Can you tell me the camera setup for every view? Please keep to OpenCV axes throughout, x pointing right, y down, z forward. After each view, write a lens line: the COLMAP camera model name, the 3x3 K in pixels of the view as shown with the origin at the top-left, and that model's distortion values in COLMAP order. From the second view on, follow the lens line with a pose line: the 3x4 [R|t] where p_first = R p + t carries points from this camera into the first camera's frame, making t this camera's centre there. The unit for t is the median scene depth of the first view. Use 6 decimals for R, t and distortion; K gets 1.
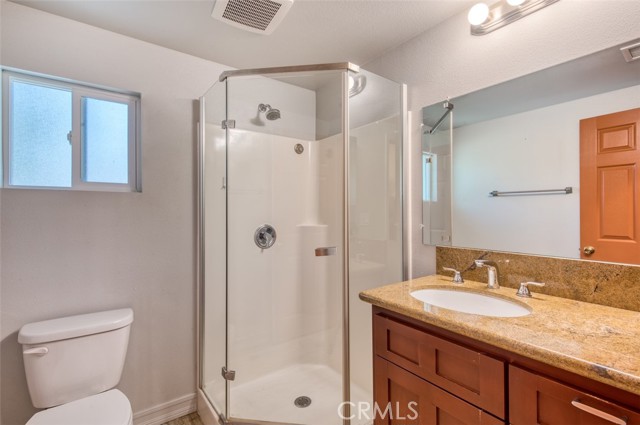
lens RADIAL K [[309.9, 0, 320.0], [0, 309.9, 212.5], [0, 0, 1]] dist [-0.002184, -0.022200]
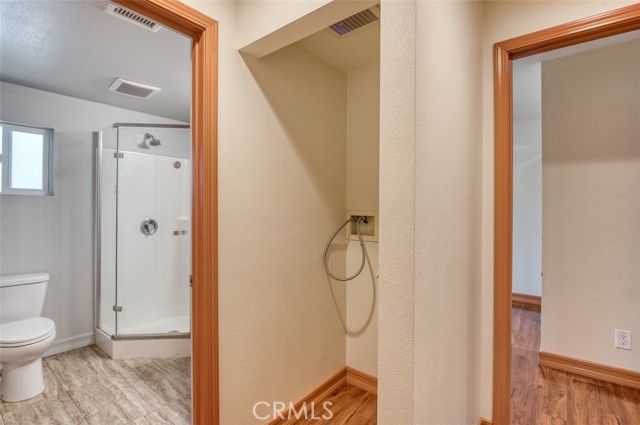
lens RADIAL K [[309.9, 0, 320.0], [0, 309.9, 212.5], [0, 0, 1]] dist [-0.002184, -0.022200]
pose [[0.964958, 0.006803, 0.262318, 0.254101], [-0.007958, 0.999963, 0.003340, 0.000188], [-0.262285, -0.005310, 0.964976, -0.703721]]
